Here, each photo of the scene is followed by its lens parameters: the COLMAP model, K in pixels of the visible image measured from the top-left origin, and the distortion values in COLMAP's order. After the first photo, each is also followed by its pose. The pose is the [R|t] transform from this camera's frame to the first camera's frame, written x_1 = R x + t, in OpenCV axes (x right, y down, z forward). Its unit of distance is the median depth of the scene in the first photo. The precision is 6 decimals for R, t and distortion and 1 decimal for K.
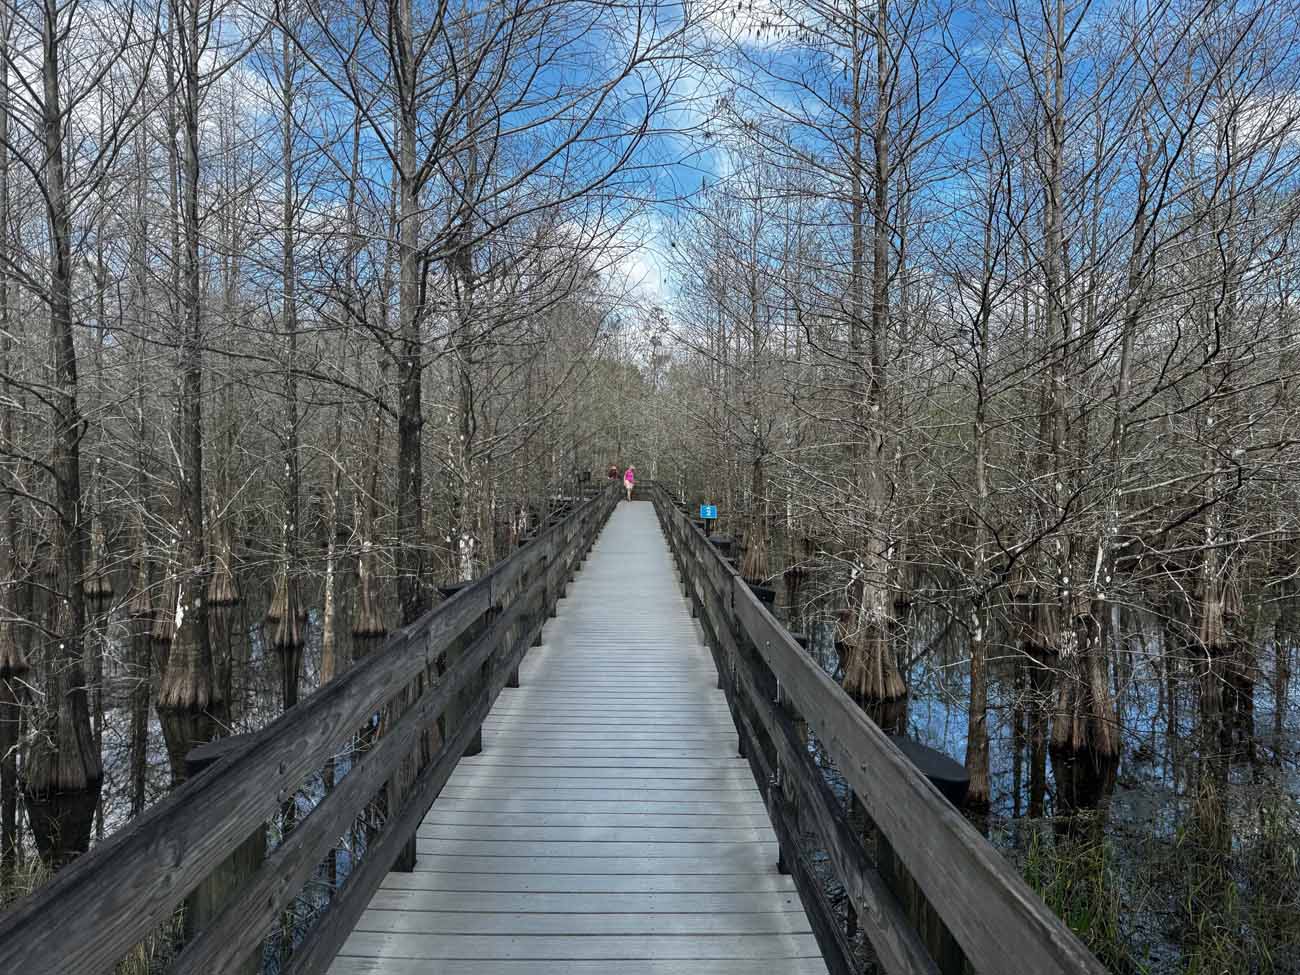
lens RADIAL K [[907.8, 0, 648.2], [0, 907.8, 482.3], [0, 0, 1]] dist [0.000430, -0.000200]
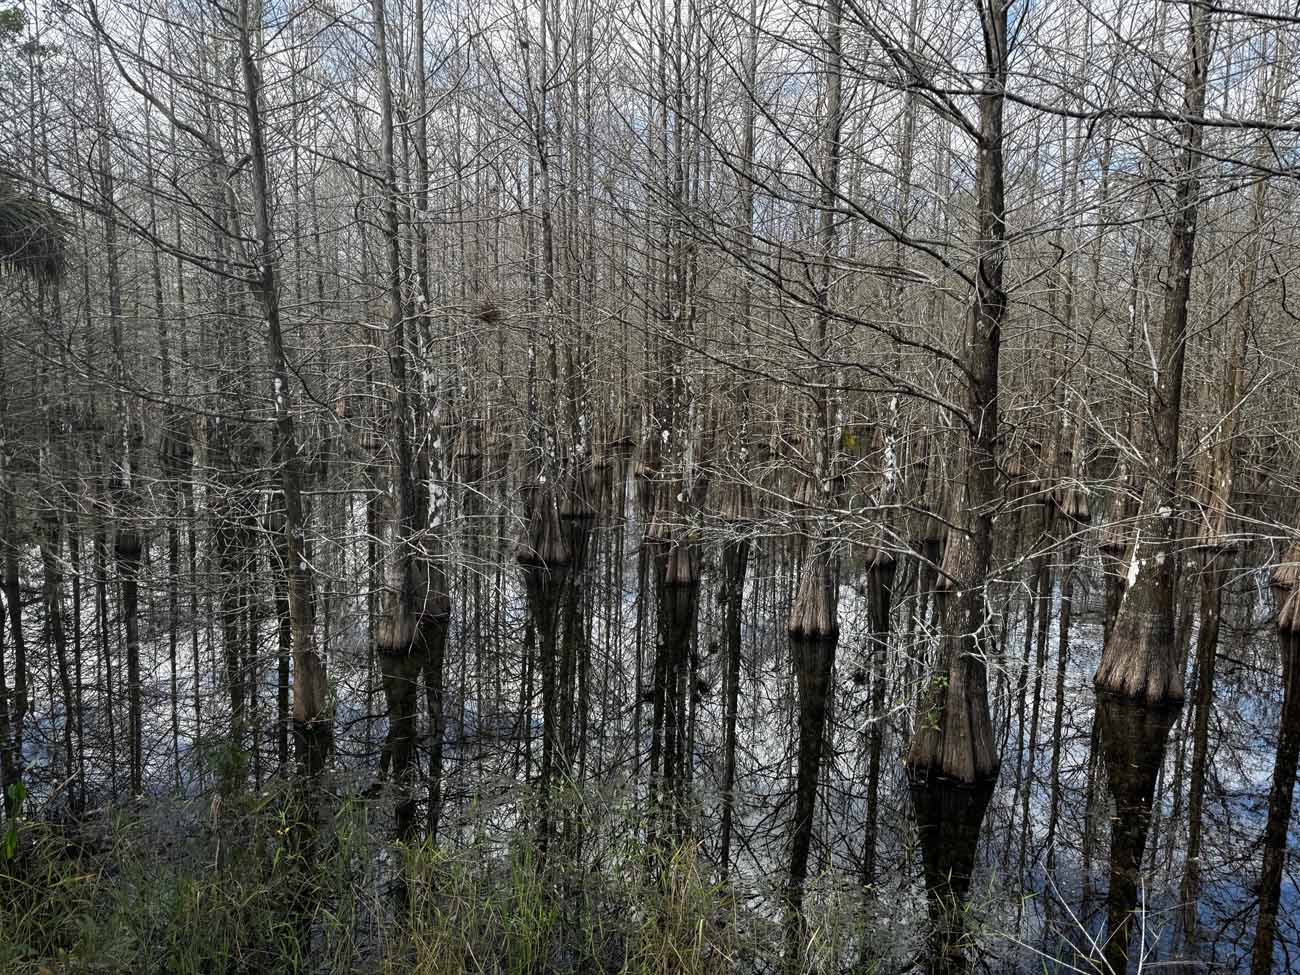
lens RADIAL K [[907.8, 0, 649.8], [0, 907.8, 483.4], [0, 0, 1]] dist [0.000430, -0.000200]
pose [[0.524495, 0.107492, -0.844601, -0.106924], [-0.031432, 0.993767, 0.106957, 0.009605], [0.850833, -0.029551, 0.524605, 0.280507]]
